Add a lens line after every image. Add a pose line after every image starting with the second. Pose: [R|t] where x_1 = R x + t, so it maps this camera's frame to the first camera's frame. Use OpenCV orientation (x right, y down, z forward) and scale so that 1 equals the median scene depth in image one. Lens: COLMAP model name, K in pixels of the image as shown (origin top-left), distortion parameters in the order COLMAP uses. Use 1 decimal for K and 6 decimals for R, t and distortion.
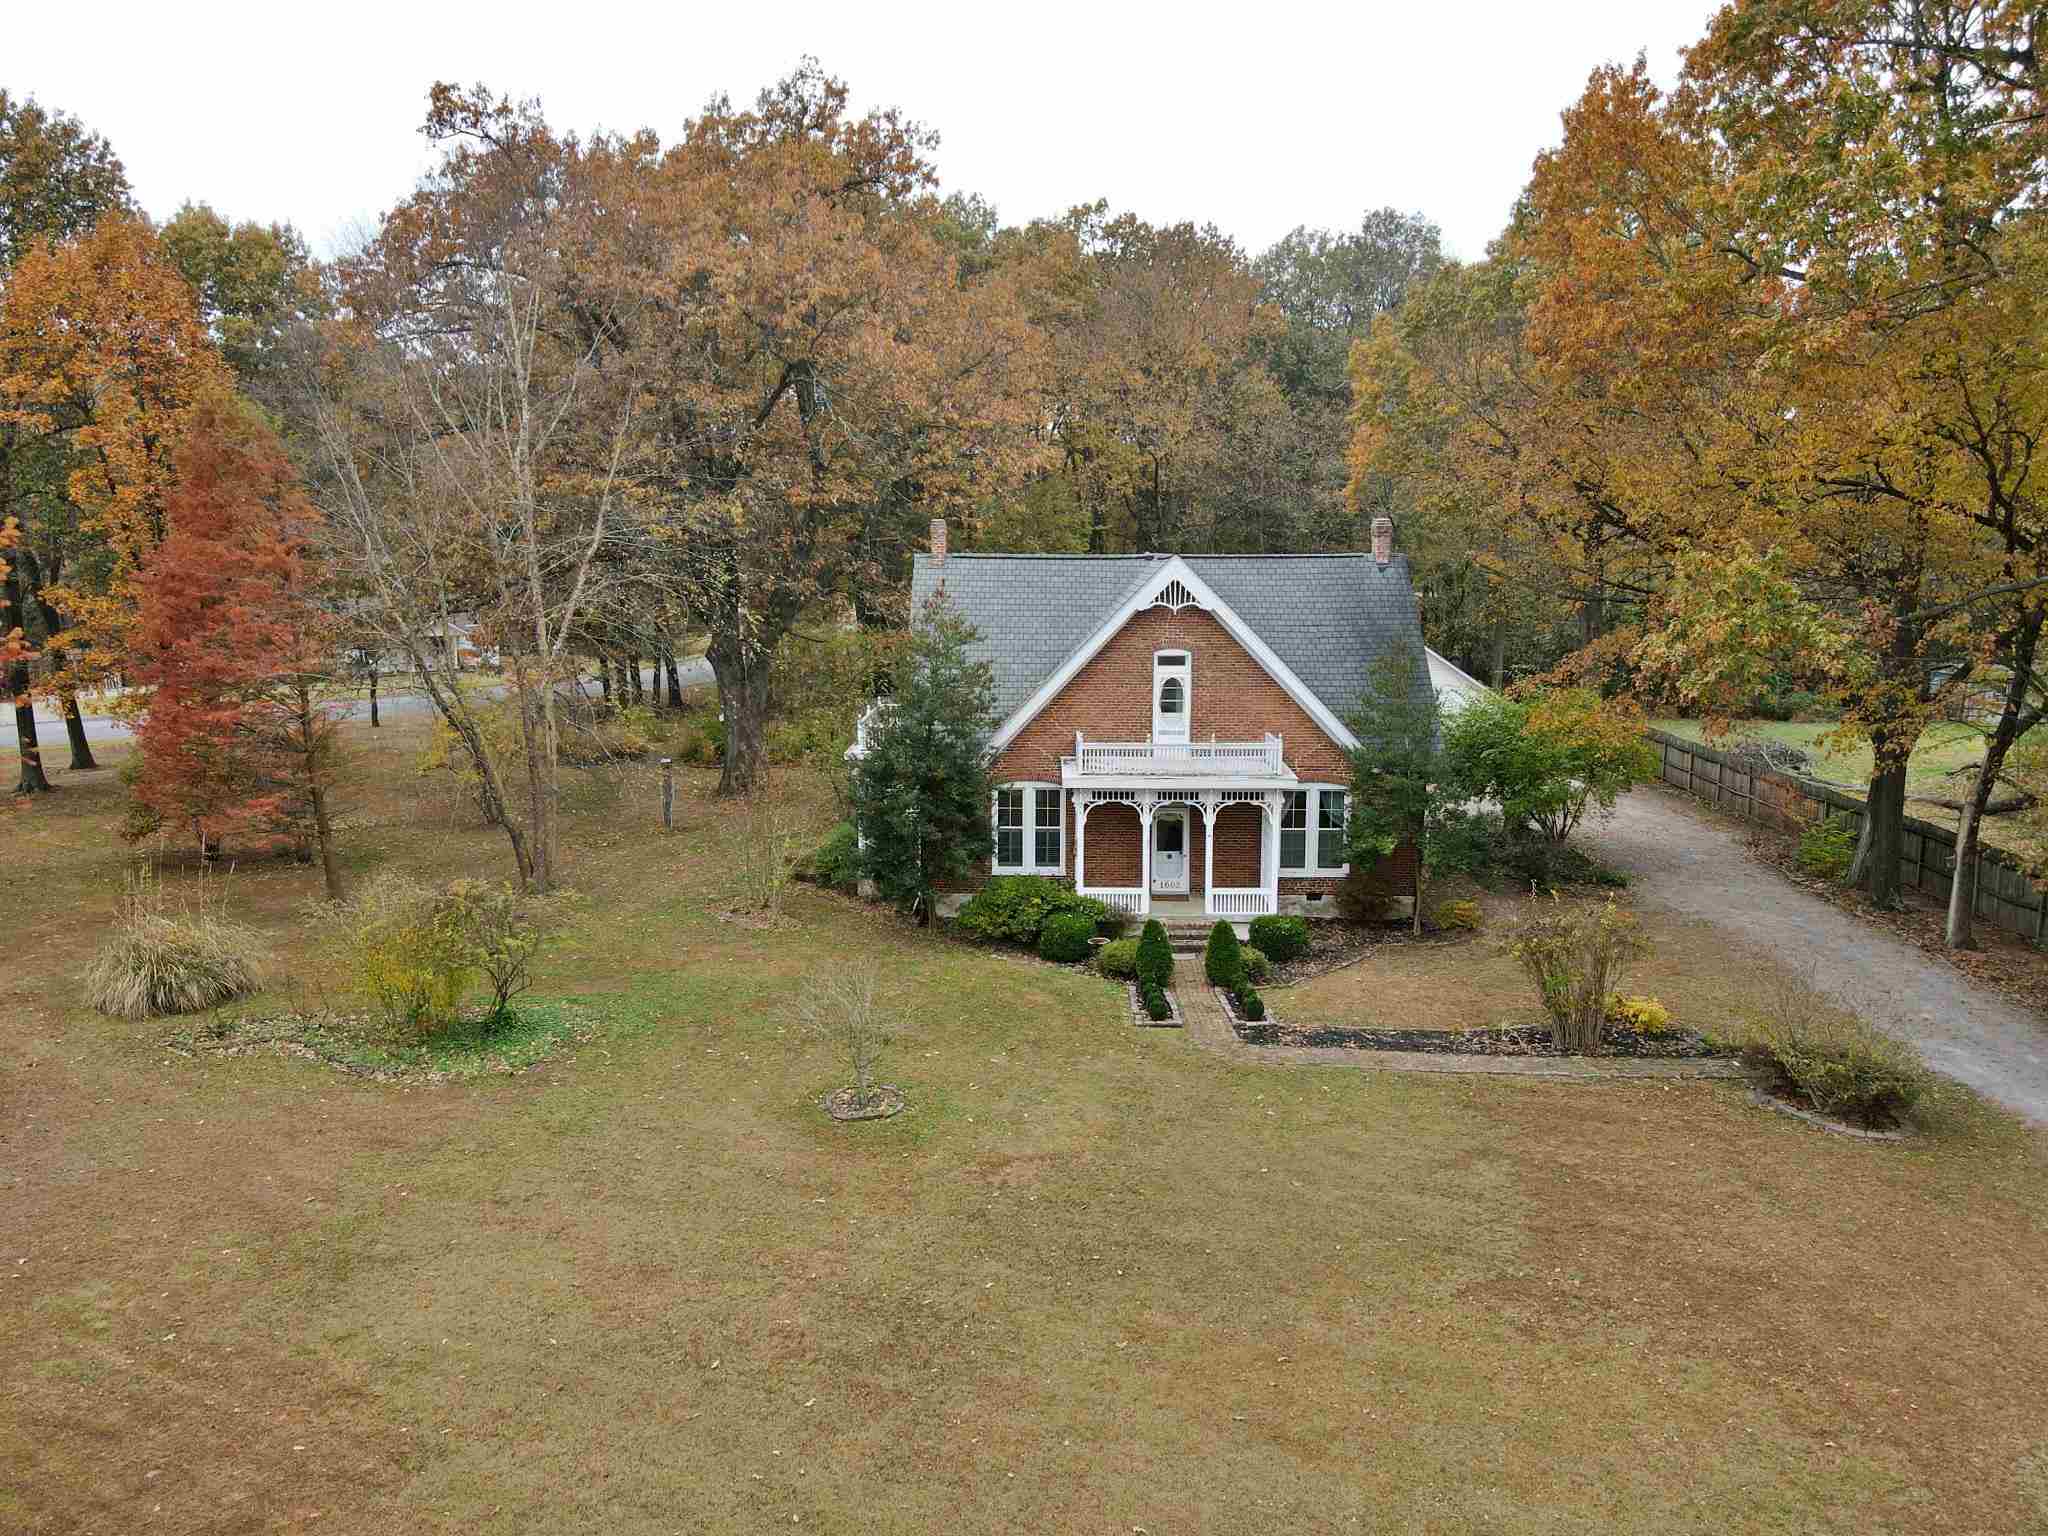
lens RADIAL K [[1514.4, 0, 1013.4], [0, 1514.4, 761.4], [0, 0, 1]] dist [0.003691, 0.018627]
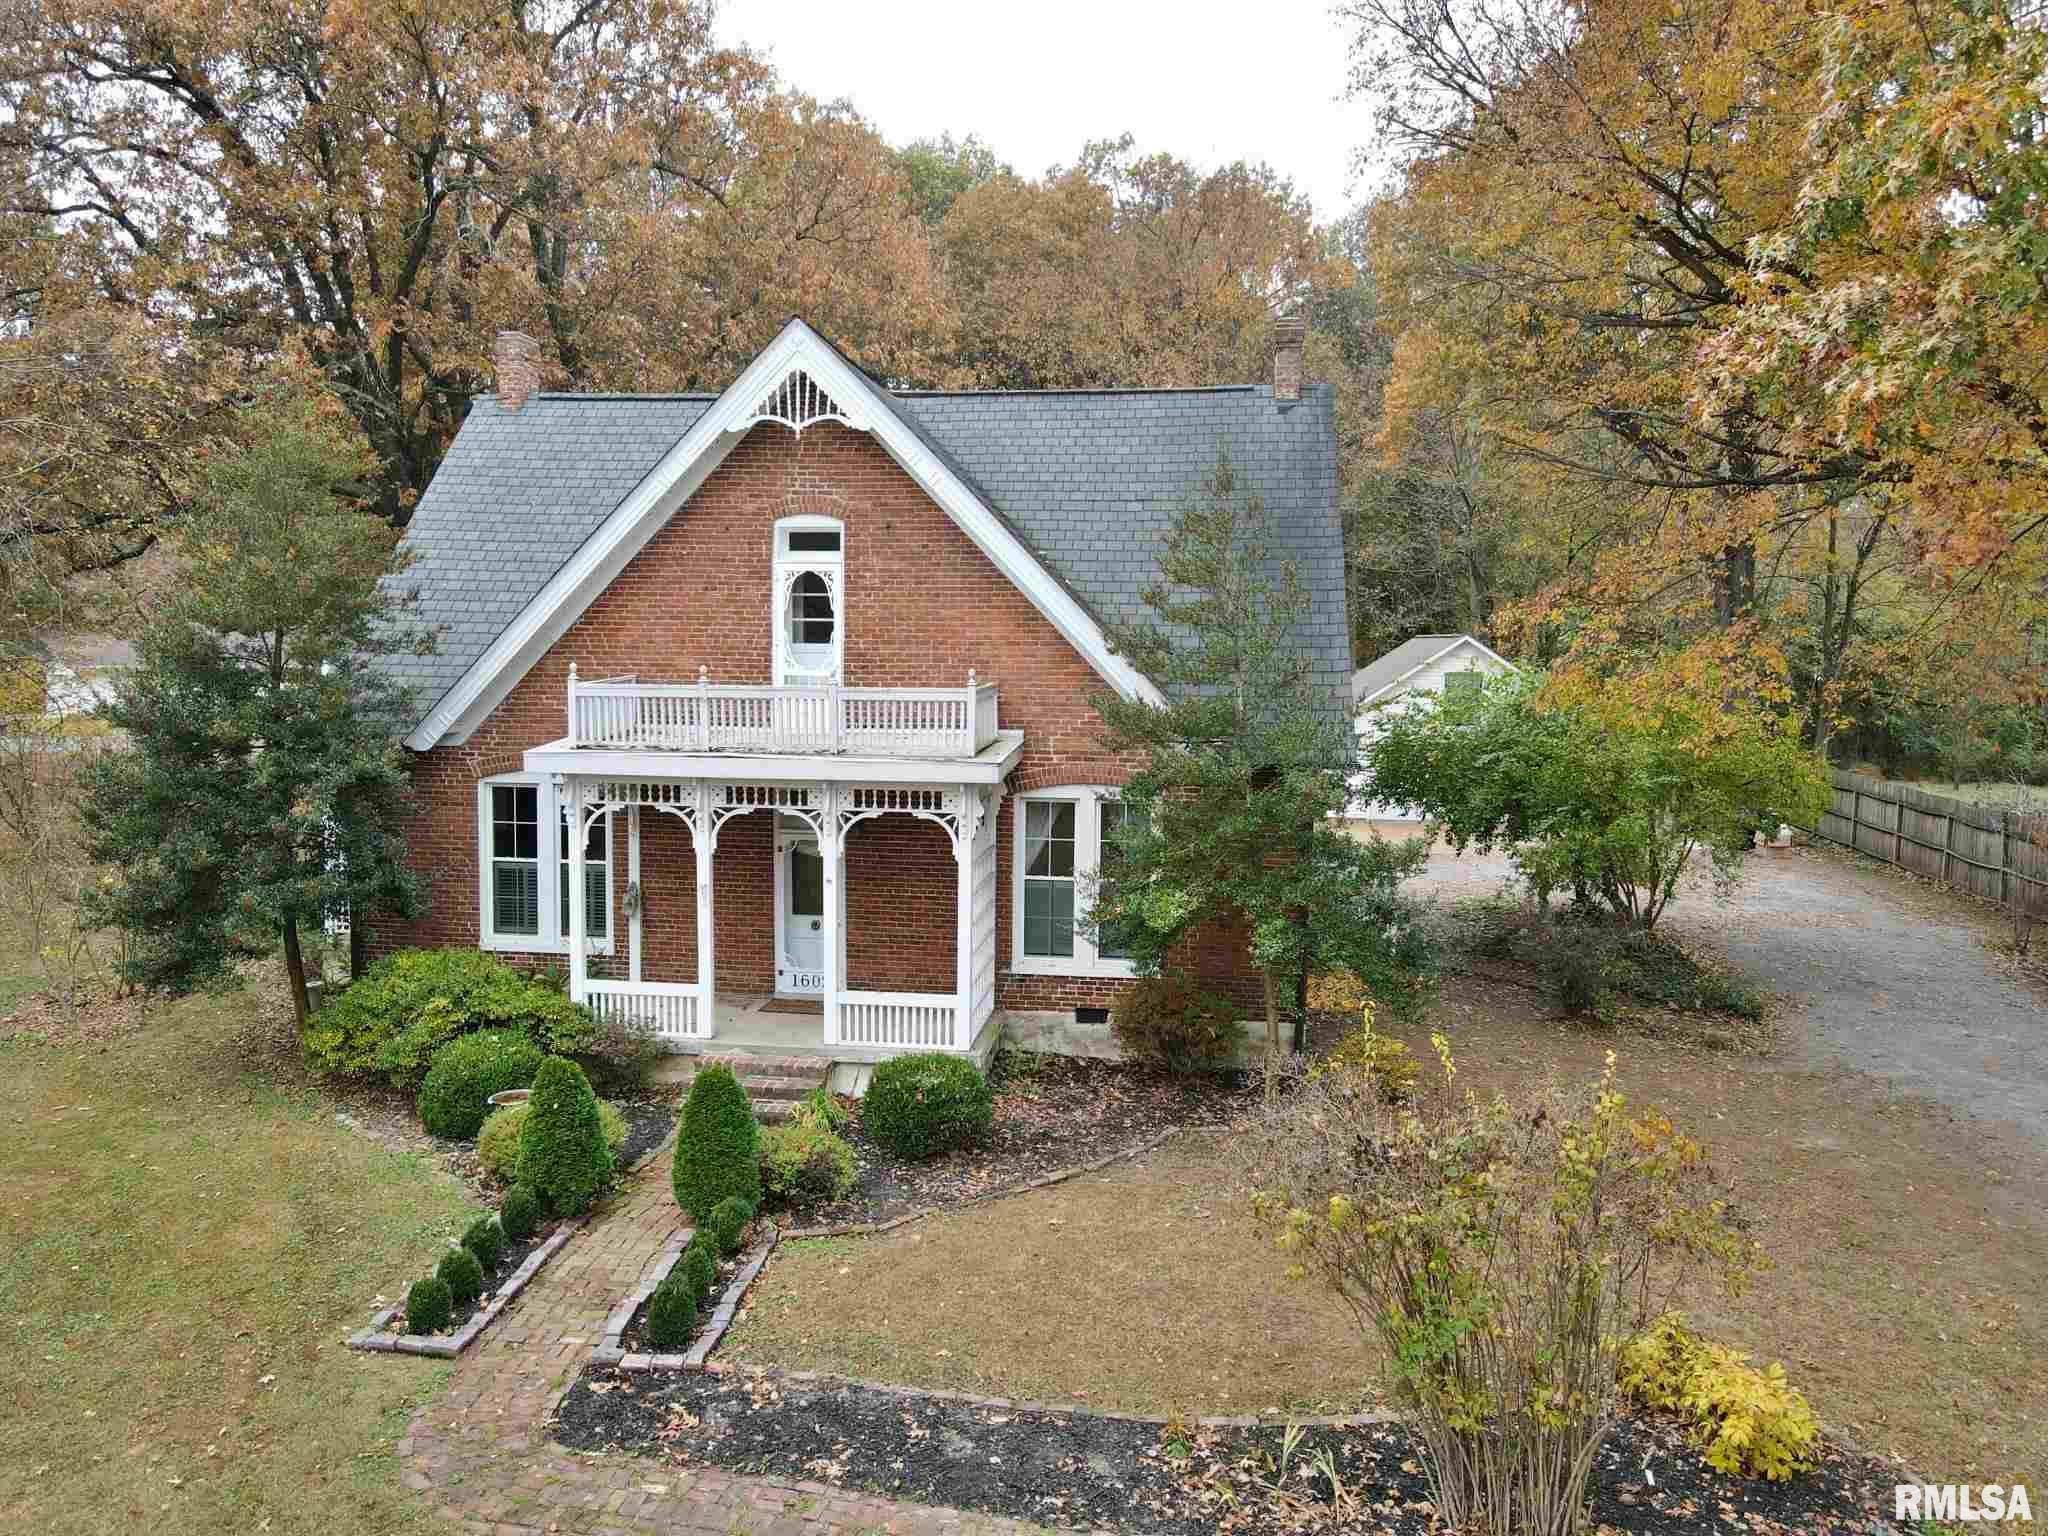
lens RADIAL K [[1514.4, 0, 1006.3], [0, 1514.4, 757.4], [0, 0, 1]] dist [0.003691, 0.018627]
pose [[0.993250, 0.020685, -0.114137, 0.232703], [-0.027848, 0.997717, -0.061525, 0.037054], [0.112604, 0.064288, 0.991558, 0.511860]]
